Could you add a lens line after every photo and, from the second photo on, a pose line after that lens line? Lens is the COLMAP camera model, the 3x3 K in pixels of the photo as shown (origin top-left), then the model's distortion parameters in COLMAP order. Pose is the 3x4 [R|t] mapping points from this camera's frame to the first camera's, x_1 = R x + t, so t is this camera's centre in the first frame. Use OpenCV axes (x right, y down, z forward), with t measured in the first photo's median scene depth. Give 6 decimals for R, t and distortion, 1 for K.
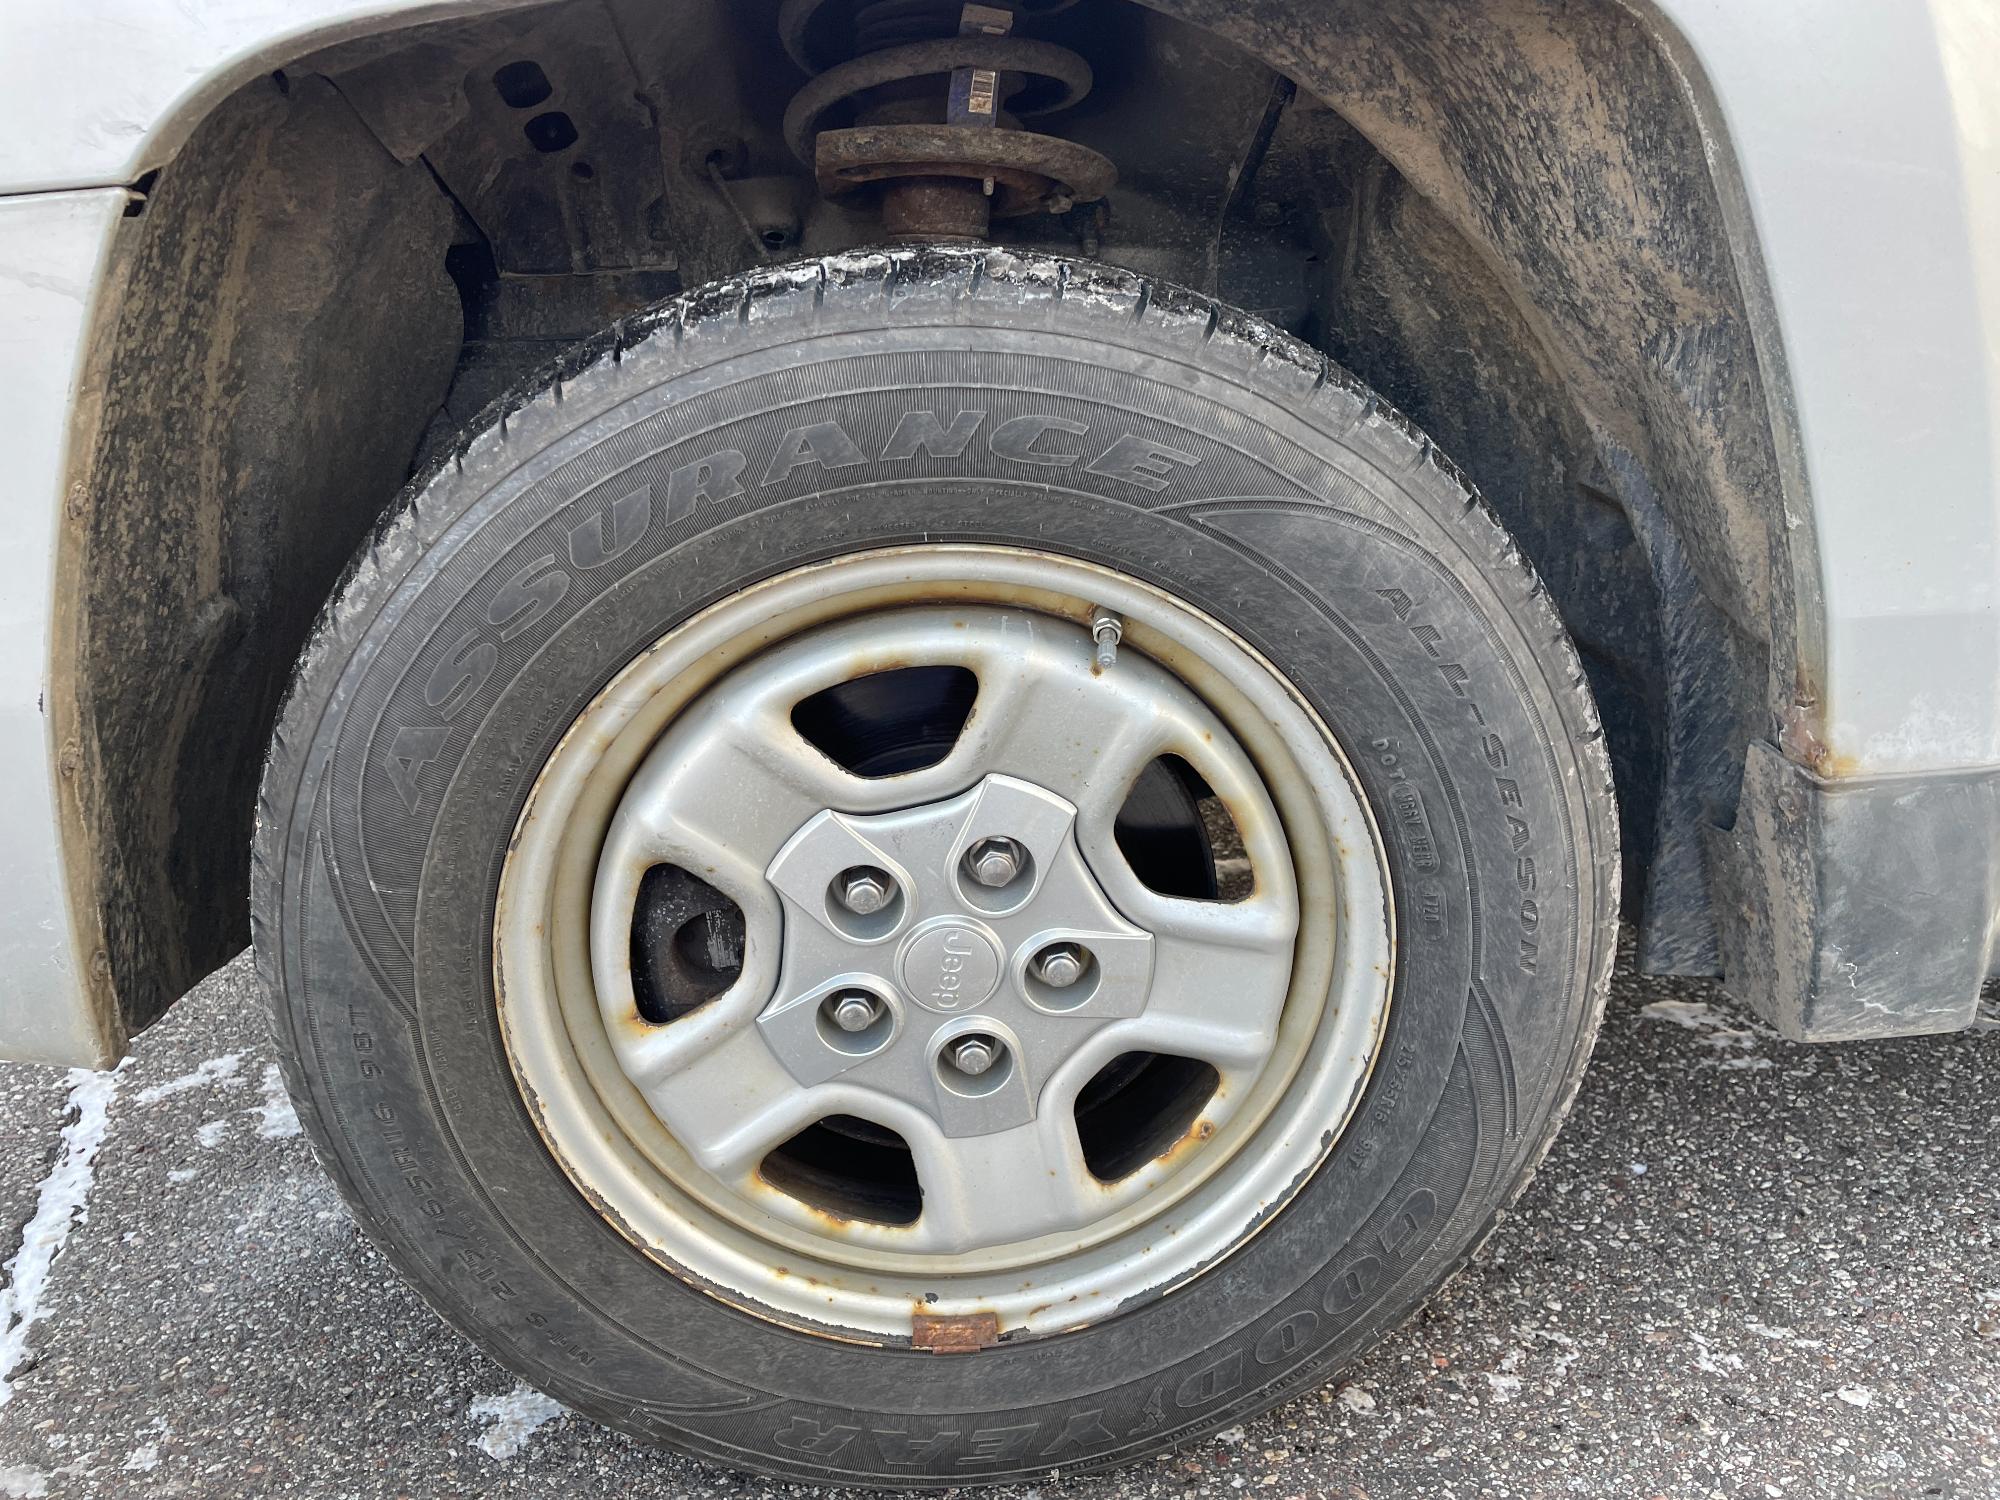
lens RADIAL K [[1508.3, 0, 981.9], [0, 1508.3, 762.9], [0, 0, 1]] dist [0.078599, -0.103334]
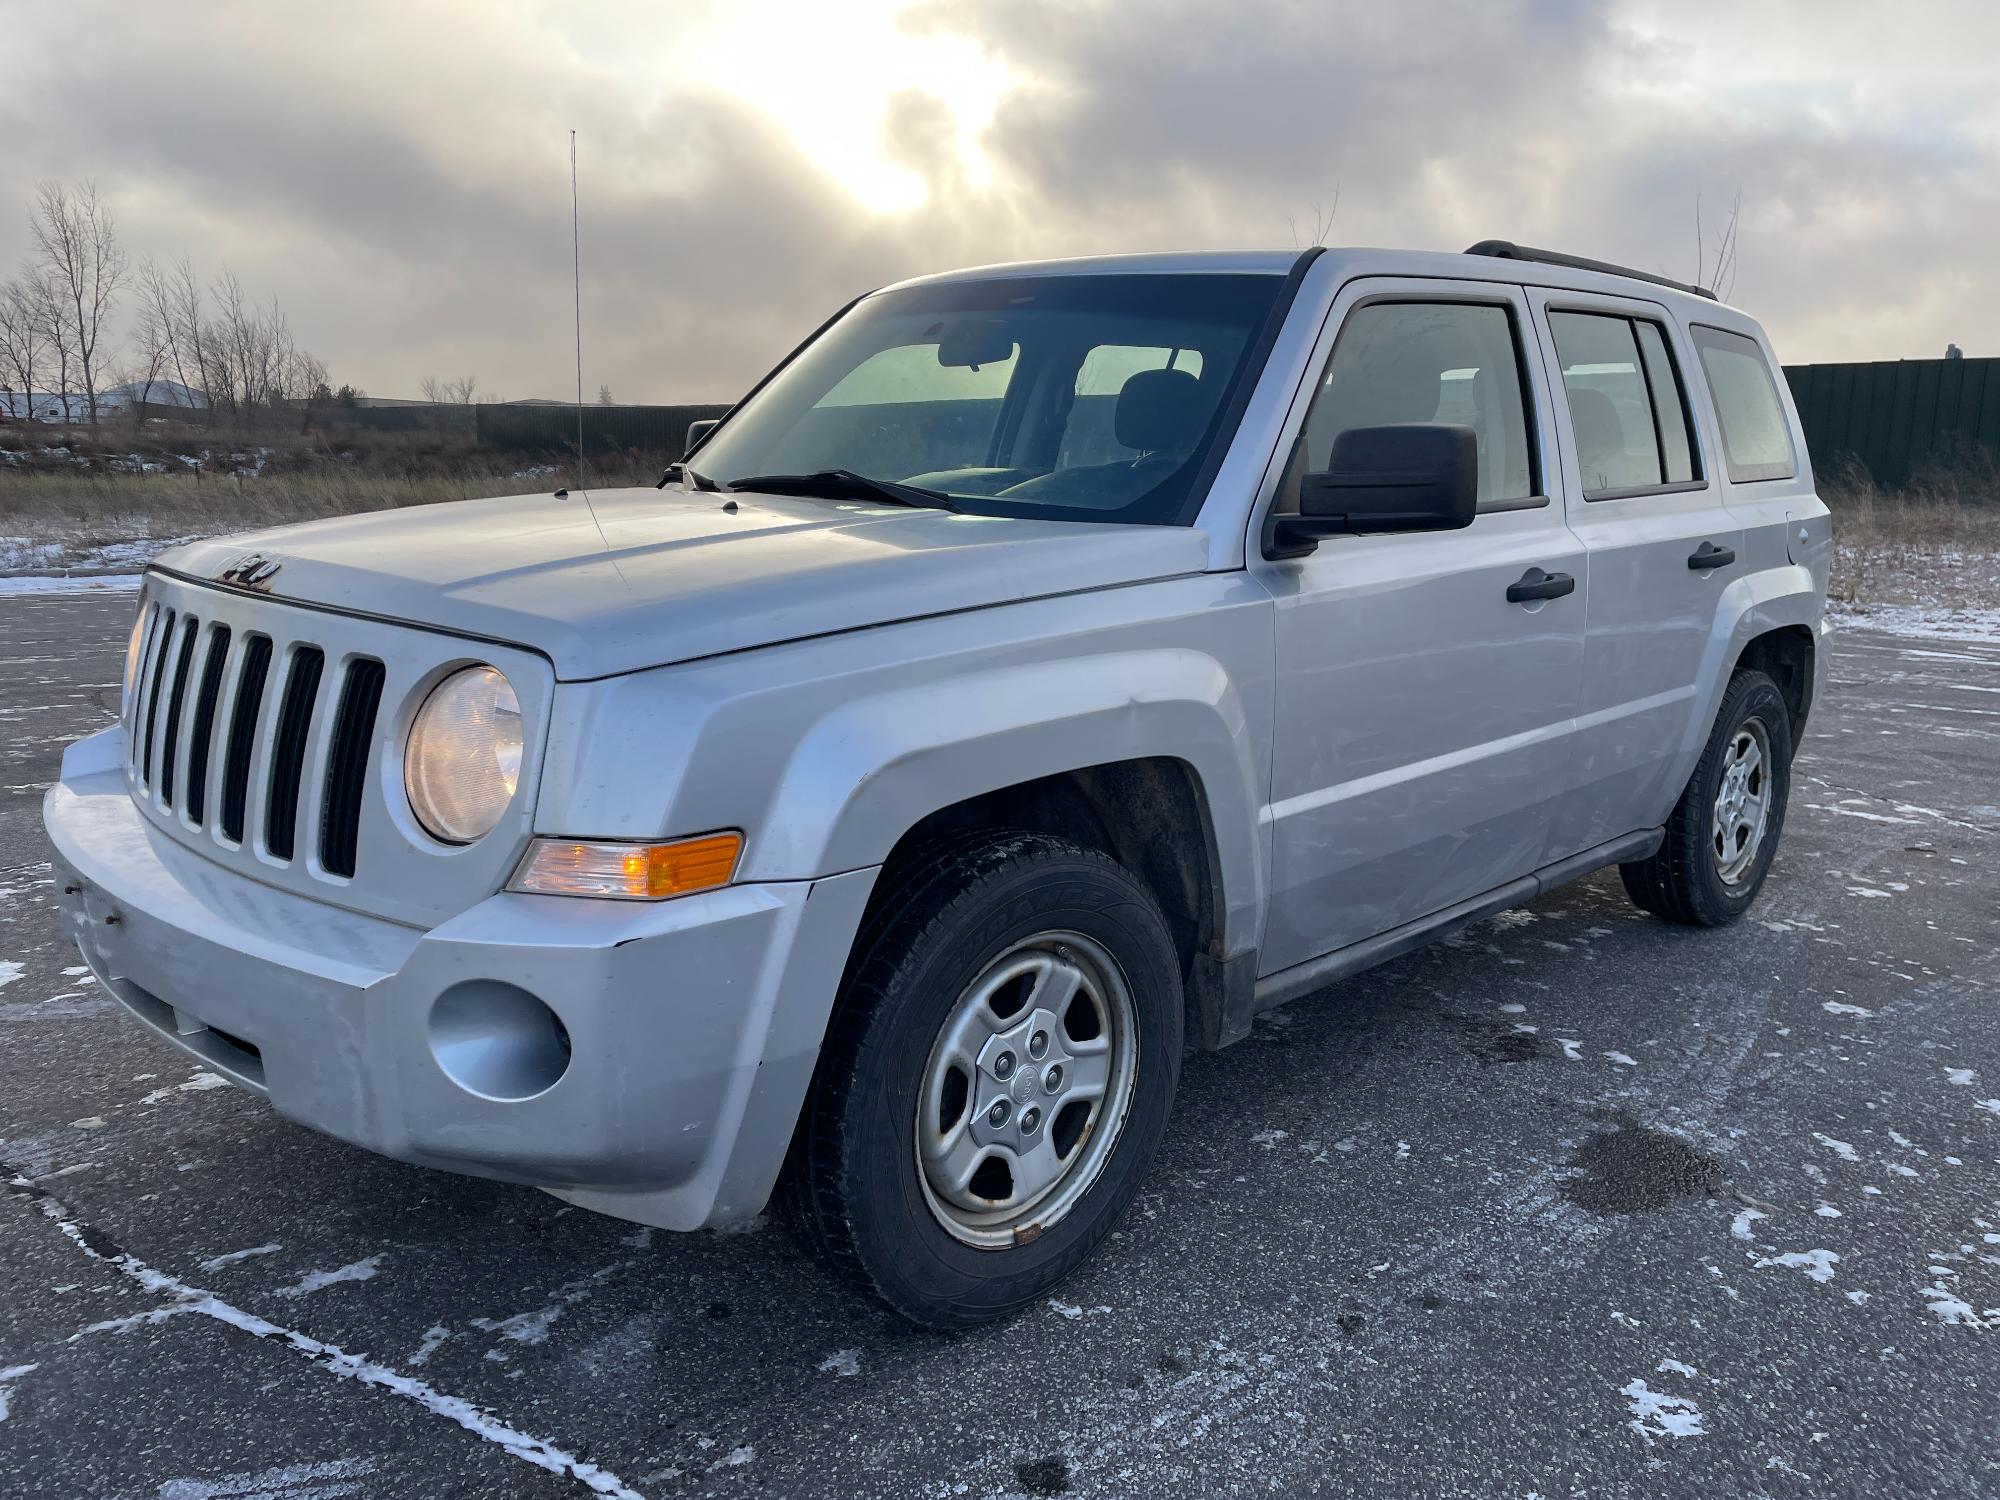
lens RADIAL K [[1508.3, 0, 1002.3], [0, 1508.3, 721.5], [0, 0, 1]] dist [0.078599, -0.103334]
pose [[0.745227, -0.070683, 0.663054, -1.784098], [0.201934, 0.971596, -0.123386, -0.169382], [-0.635499, 0.225844, 0.738333, -1.121986]]
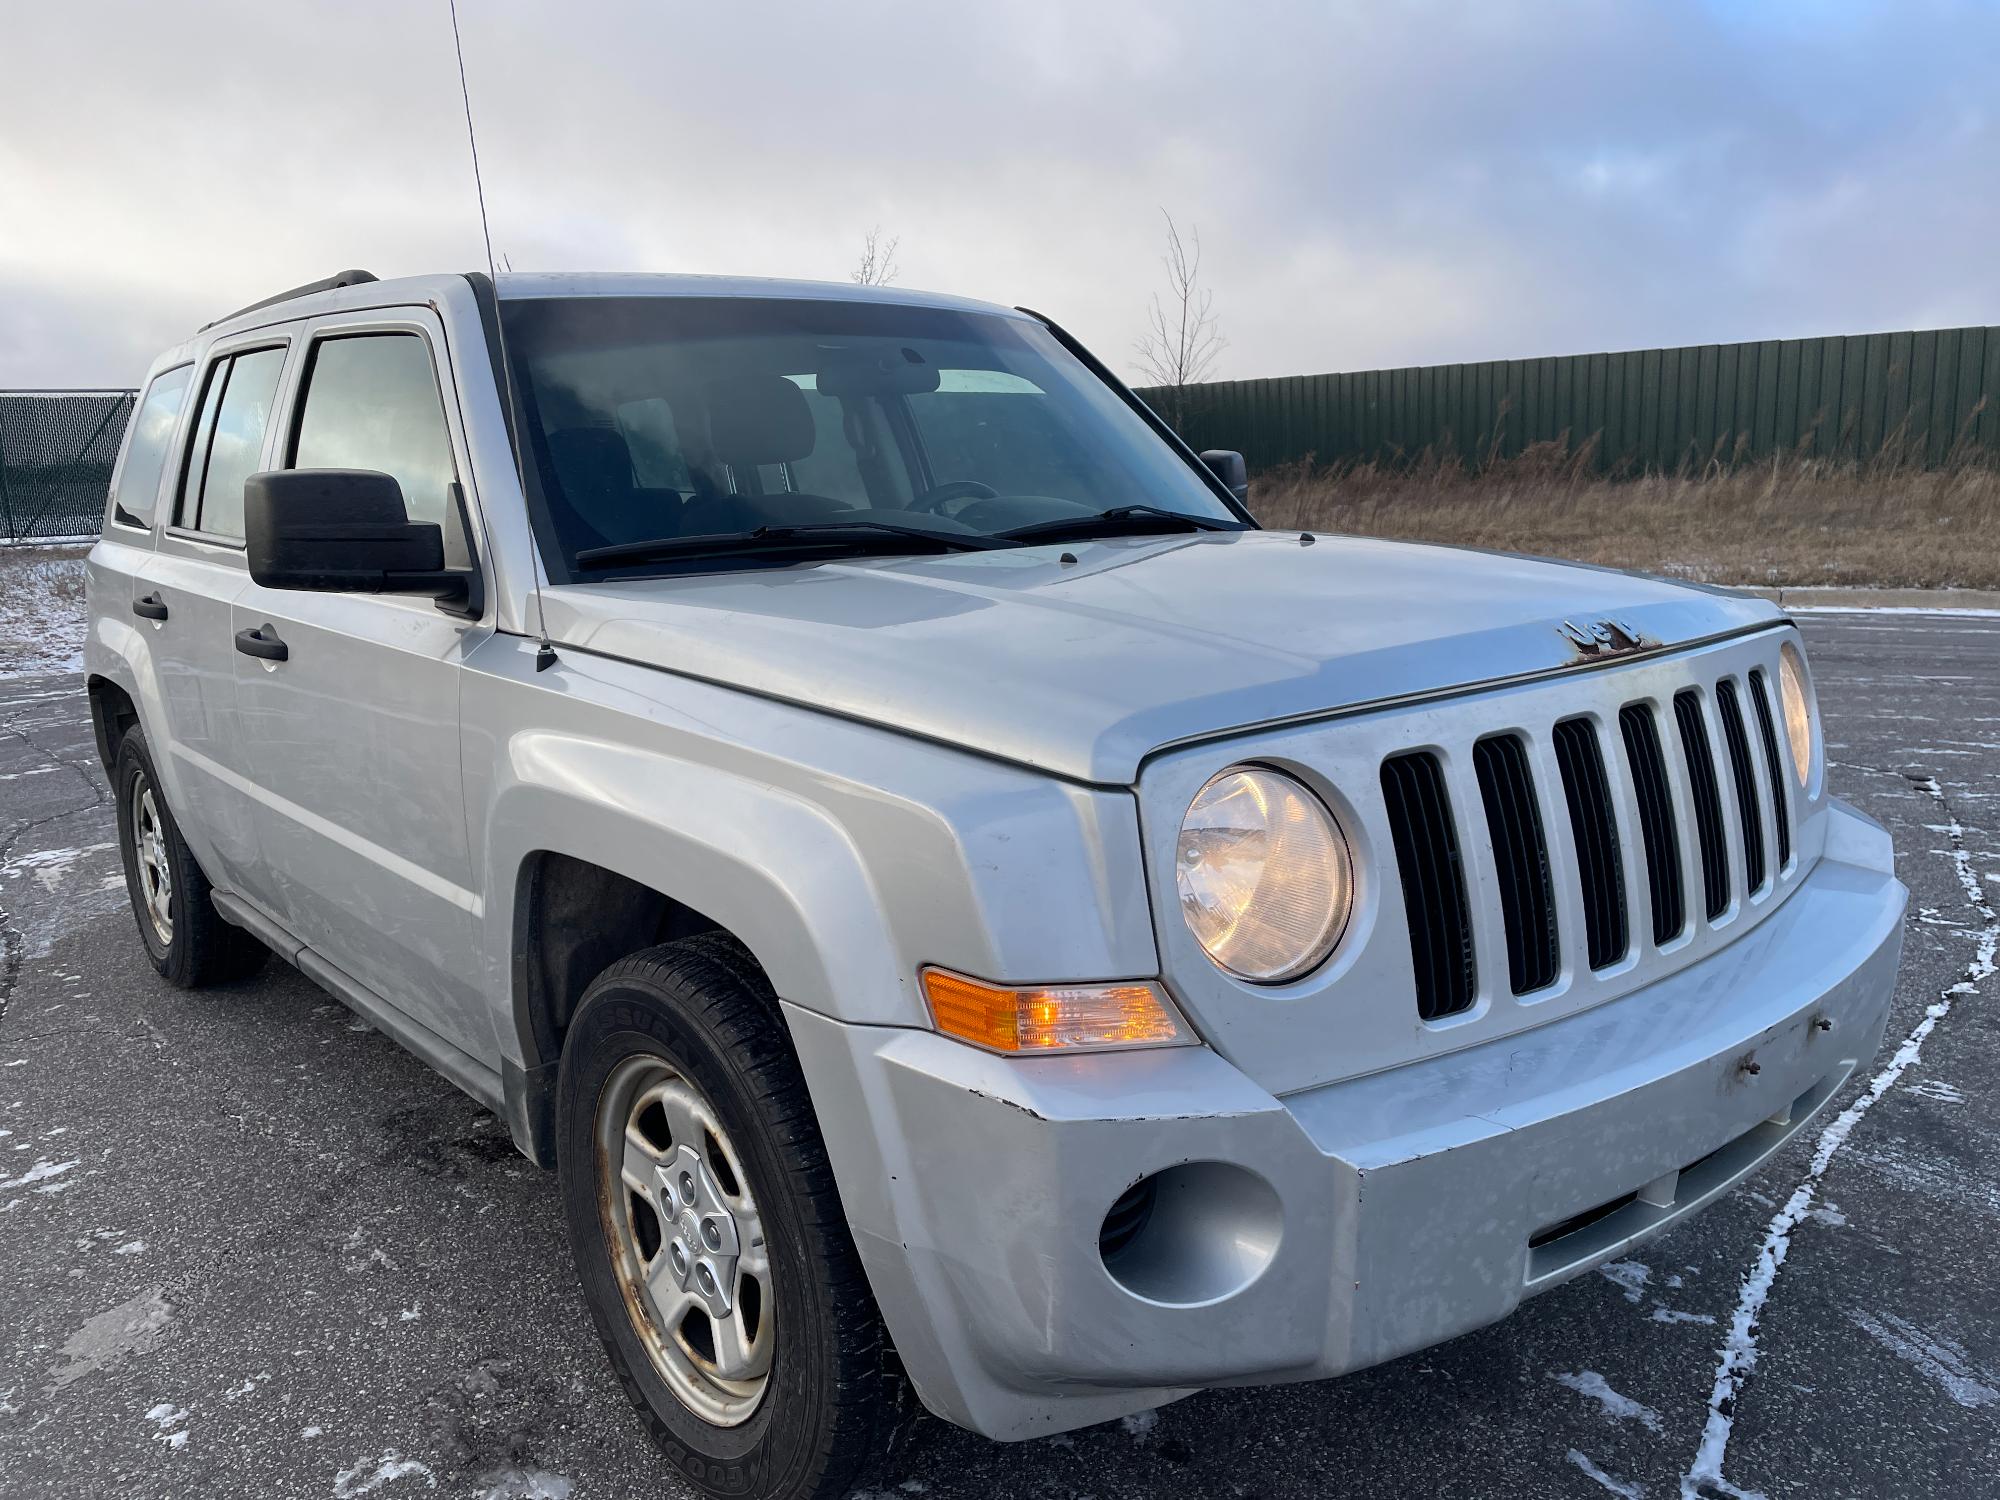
lens RADIAL K [[1508.3, 0, 984.2], [0, 1508.3, 753.5], [0, 0, 1]] dist [0.078599, -0.103334]
pose [[-0.596509, -0.094064, 0.797075, -2.218380], [0.342834, 0.868087, 0.359012, -1.973115], [-0.725701, 0.487418, -0.485574, 3.428400]]
